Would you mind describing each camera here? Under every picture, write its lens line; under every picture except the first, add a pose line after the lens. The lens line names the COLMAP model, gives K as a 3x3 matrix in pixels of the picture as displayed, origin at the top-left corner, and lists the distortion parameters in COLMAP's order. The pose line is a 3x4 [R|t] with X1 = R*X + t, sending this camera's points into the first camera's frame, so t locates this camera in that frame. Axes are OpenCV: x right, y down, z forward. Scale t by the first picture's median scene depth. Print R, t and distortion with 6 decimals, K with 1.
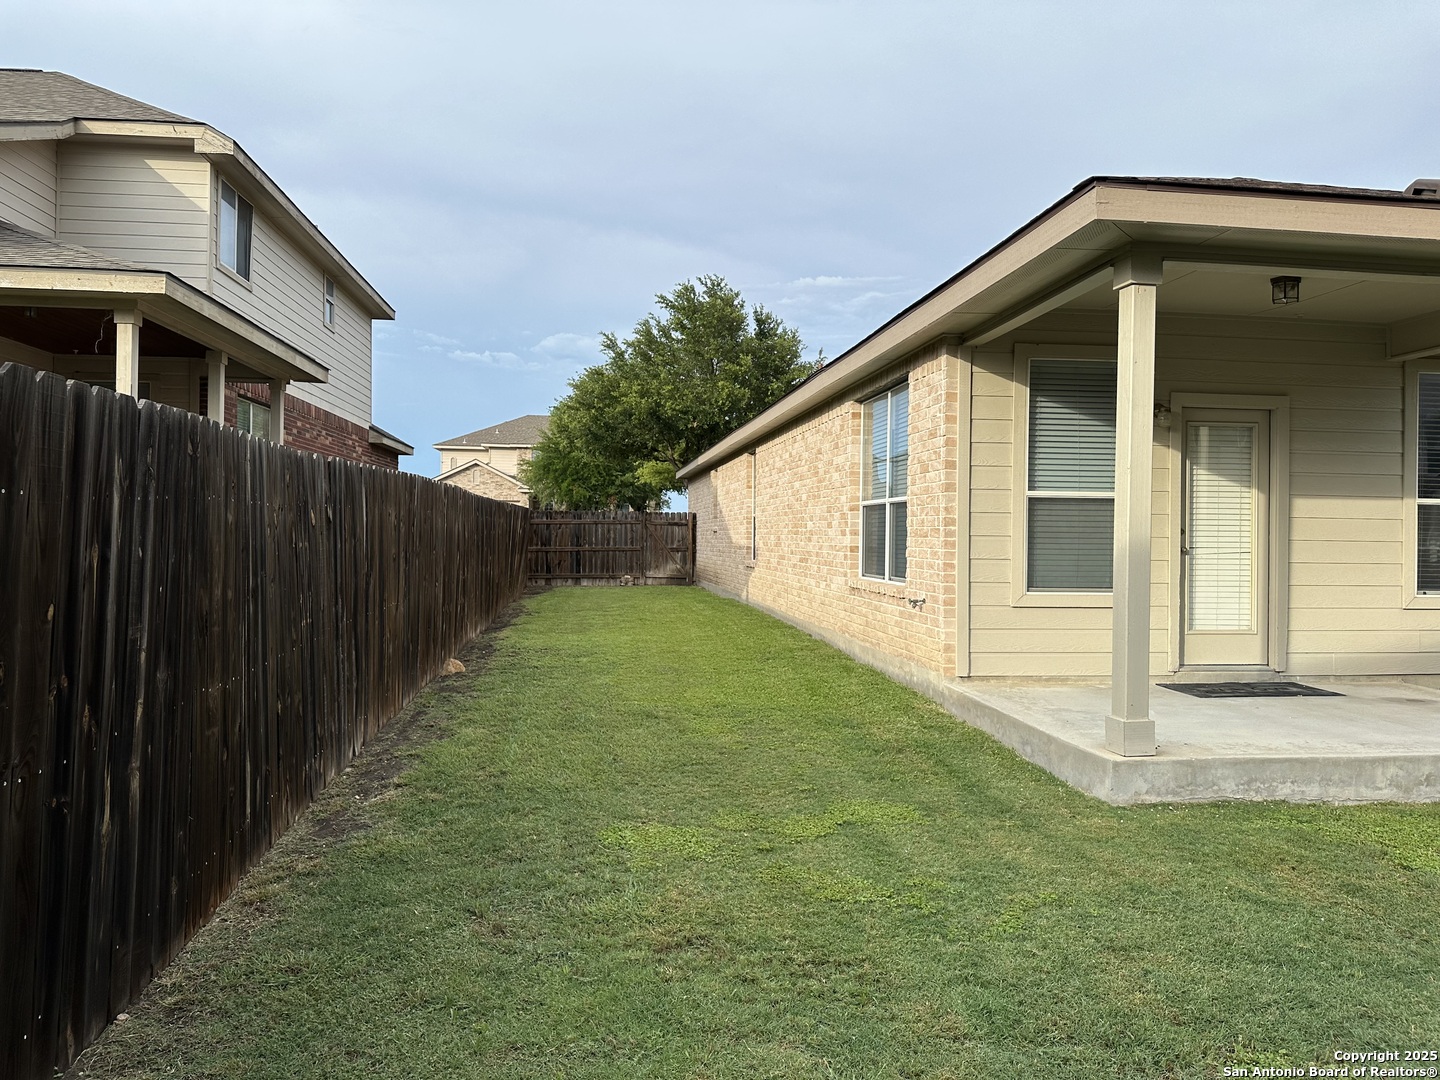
lens RADIAL K [[1021.3, 0, 717.3], [0, 1021.3, 536.4], [0, 0, 1]] dist [0.030026, -0.043812]
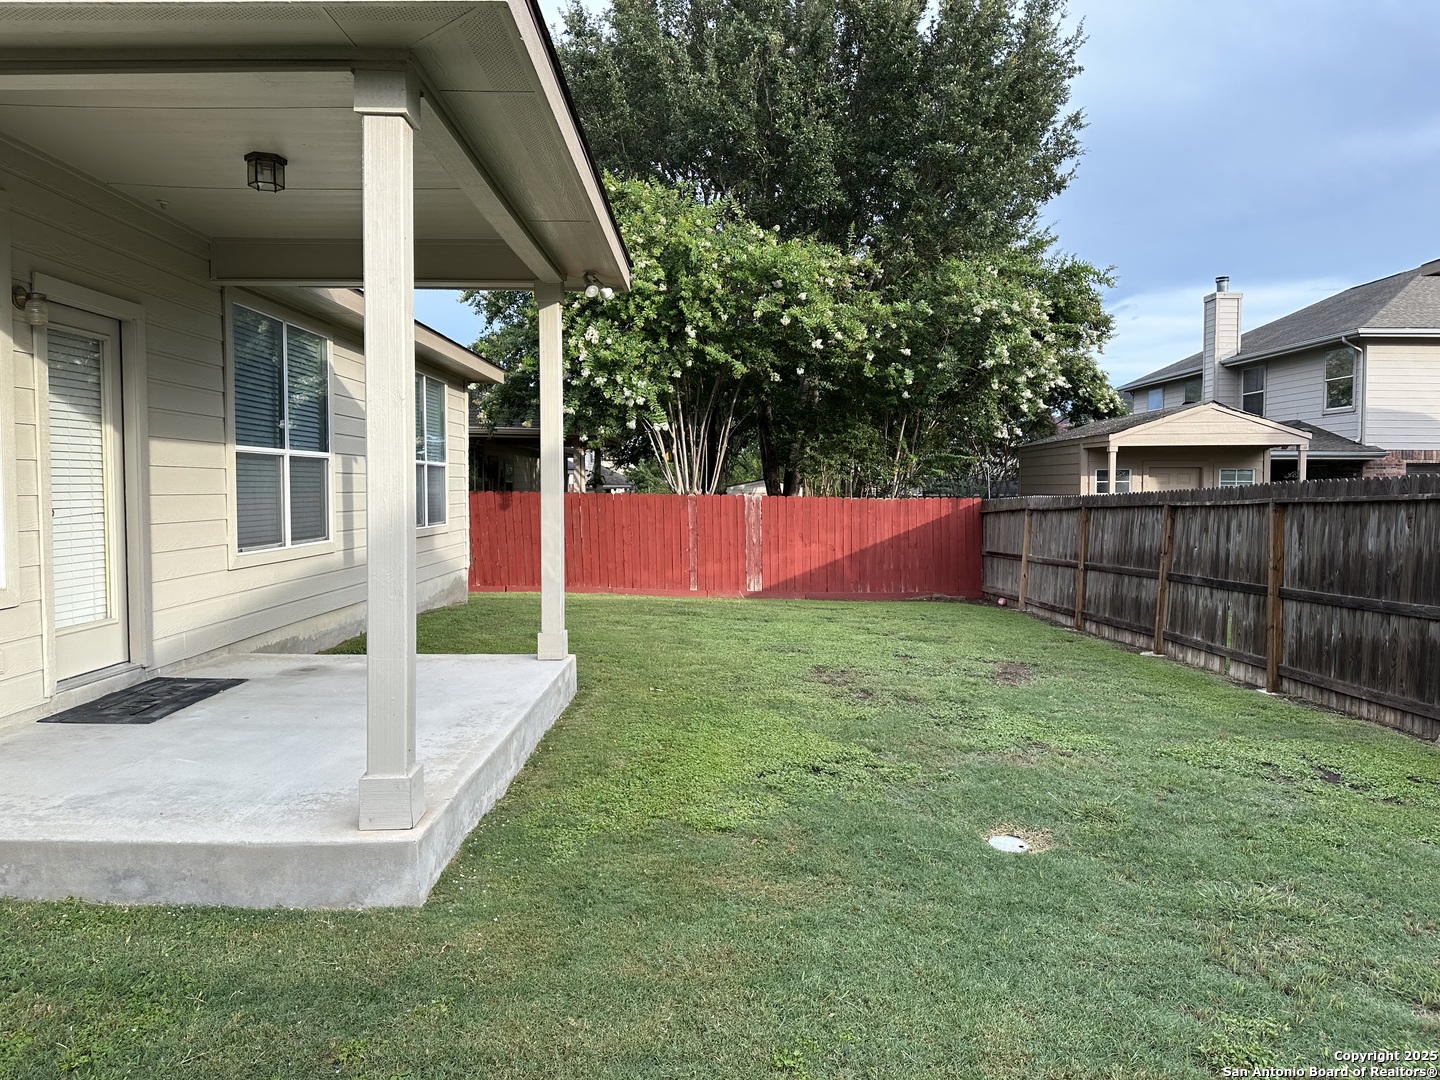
lens RADIAL K [[1021.3, 0, 721.1], [0, 1021.3, 538.9], [0, 0, 1]] dist [0.030026, -0.043812]
pose [[0.116402, -0.066727, 0.990958, -0.158592], [0.000738, 0.997746, 0.067098, -0.014954], [-0.993202, -0.007079, 0.116189, 0.479669]]
